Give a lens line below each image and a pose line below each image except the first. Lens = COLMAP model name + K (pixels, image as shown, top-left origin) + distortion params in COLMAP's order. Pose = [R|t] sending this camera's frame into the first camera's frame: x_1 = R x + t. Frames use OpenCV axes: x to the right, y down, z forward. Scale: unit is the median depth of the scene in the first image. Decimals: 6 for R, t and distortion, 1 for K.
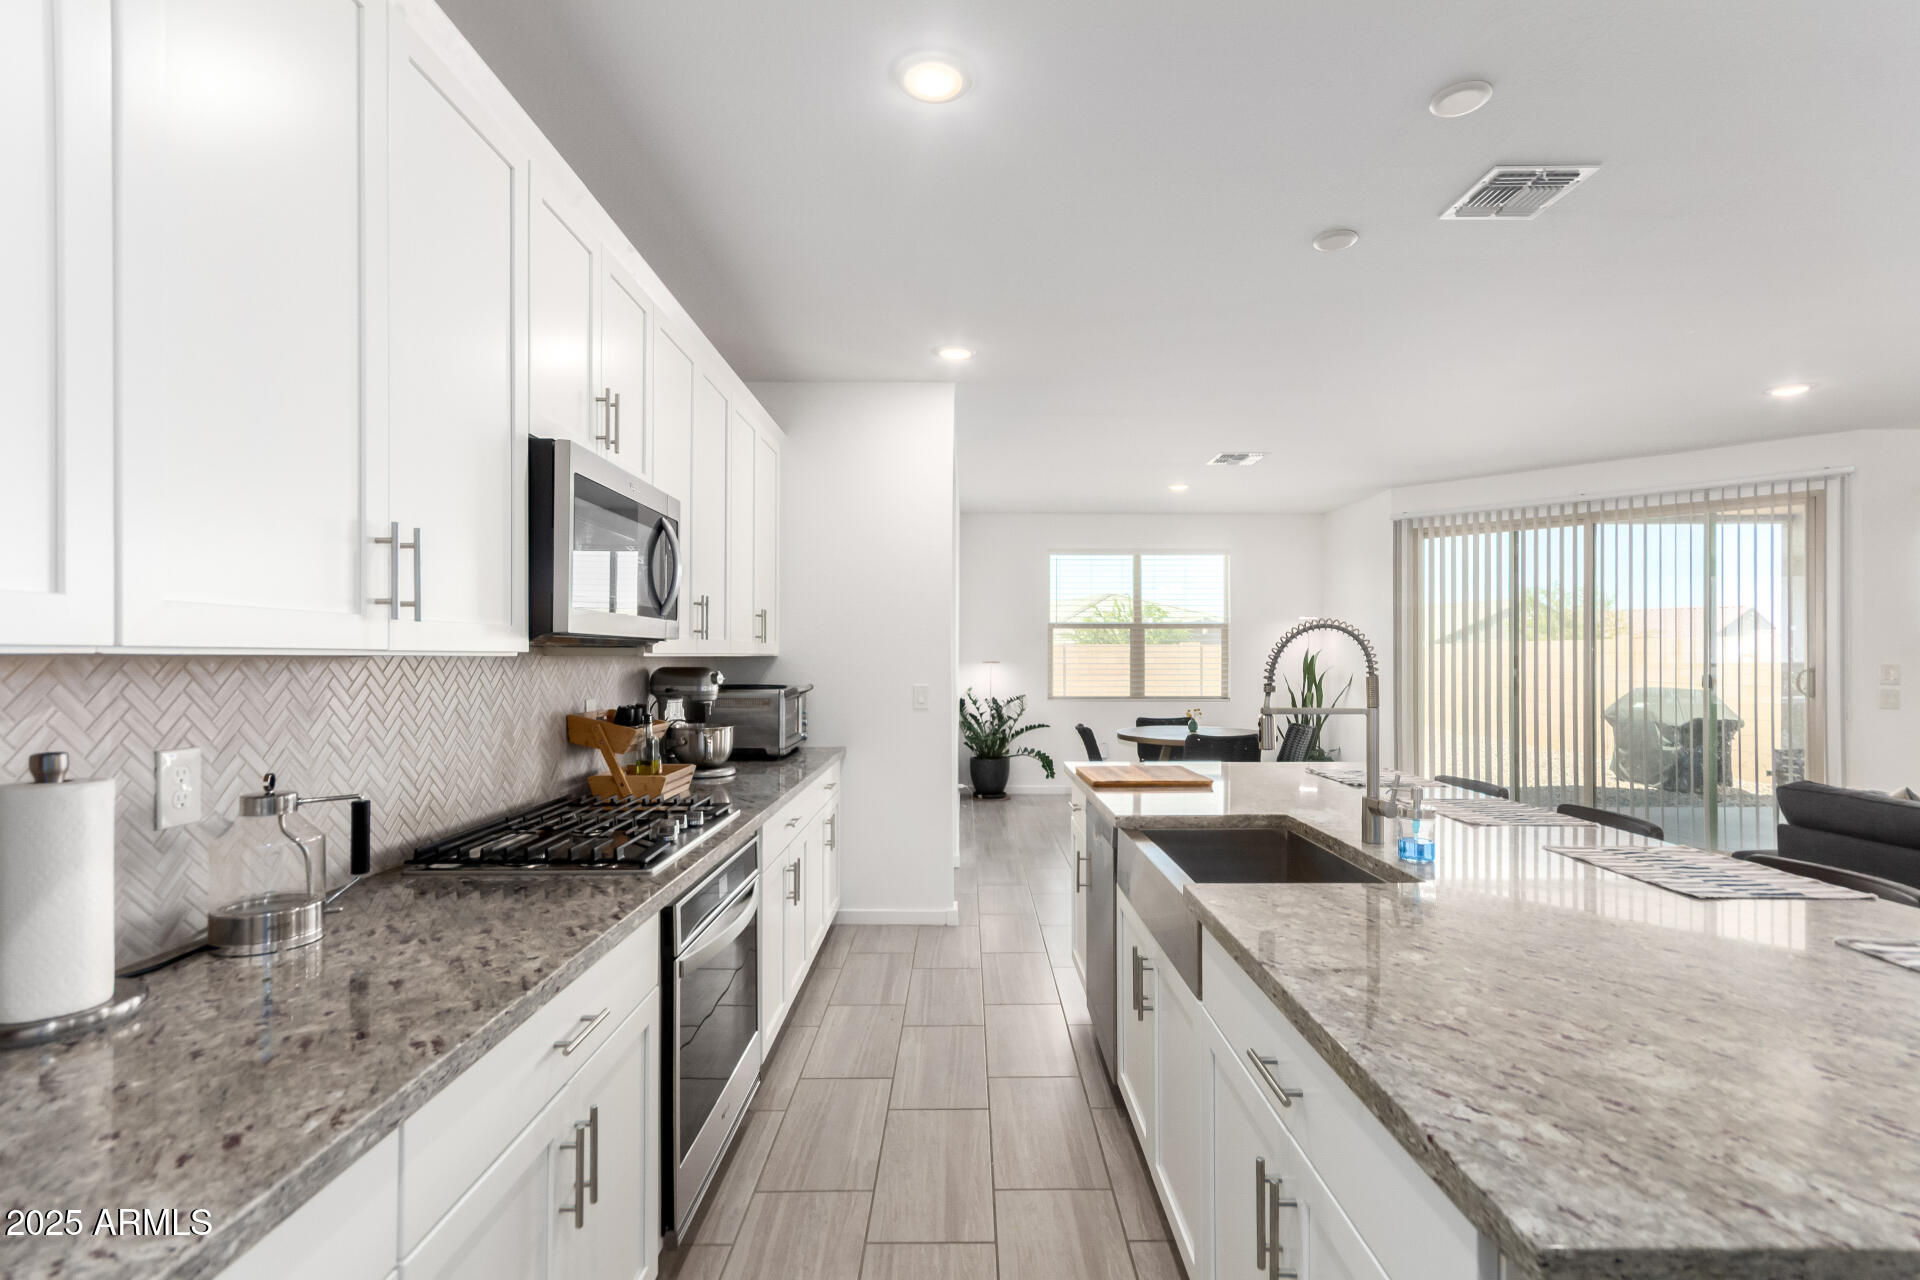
lens RADIAL K [[903.6, 0, 958.4], [0, 903.6, 657.8], [0, 0, 1]] dist [-0.002467, 0.003316]
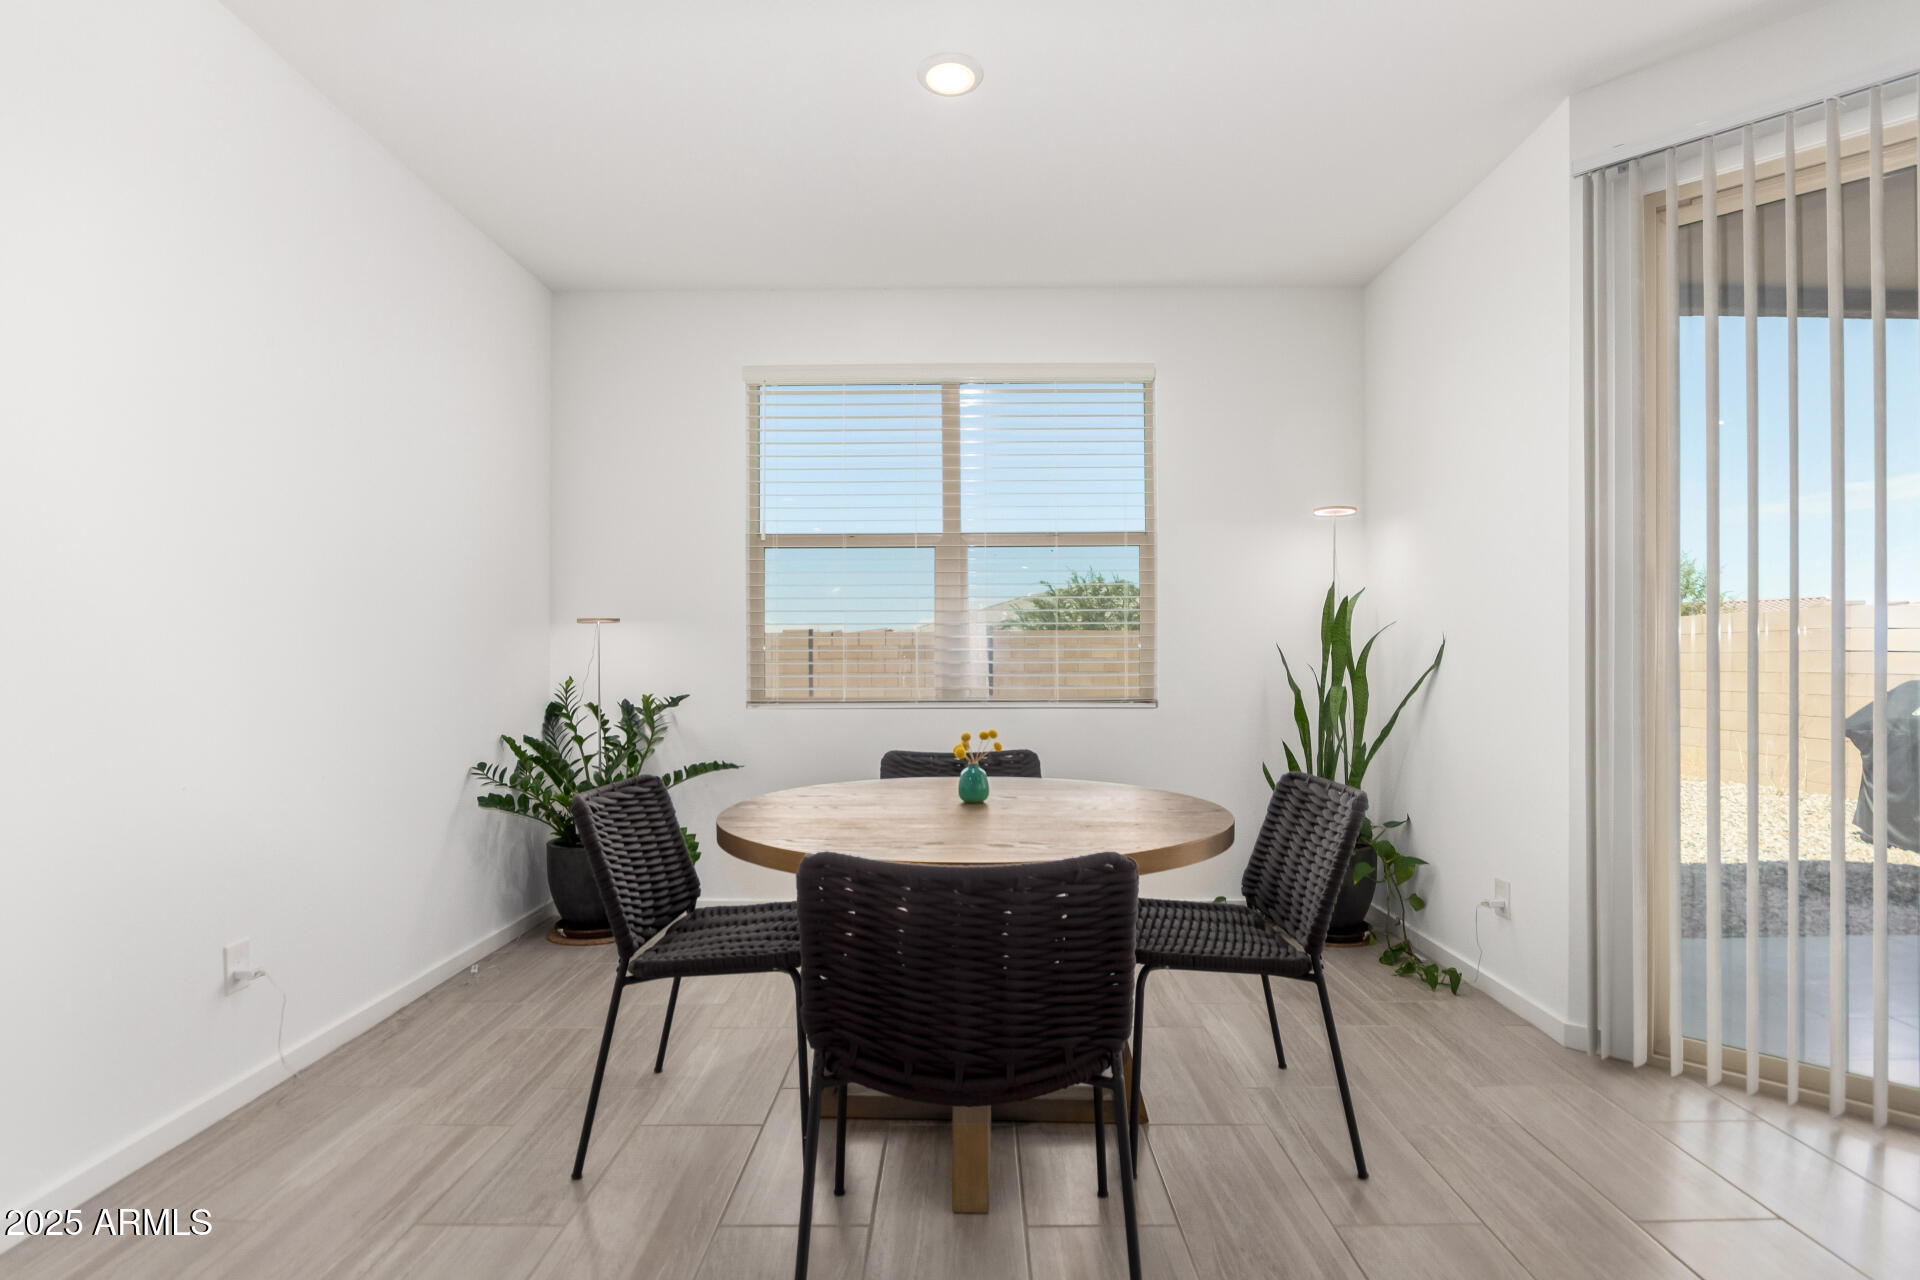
lens RADIAL K [[903.6, 0, 962.8], [0, 903.6, 640.5], [0, 0, 1]] dist [-0.002467, 0.003316]
pose [[0.999787, -0.000236, -0.020635, 0.214002], [0.000249, 1.000000, 0.000649, 0.014962], [0.020634, -0.000654, 0.999787, 0.552573]]
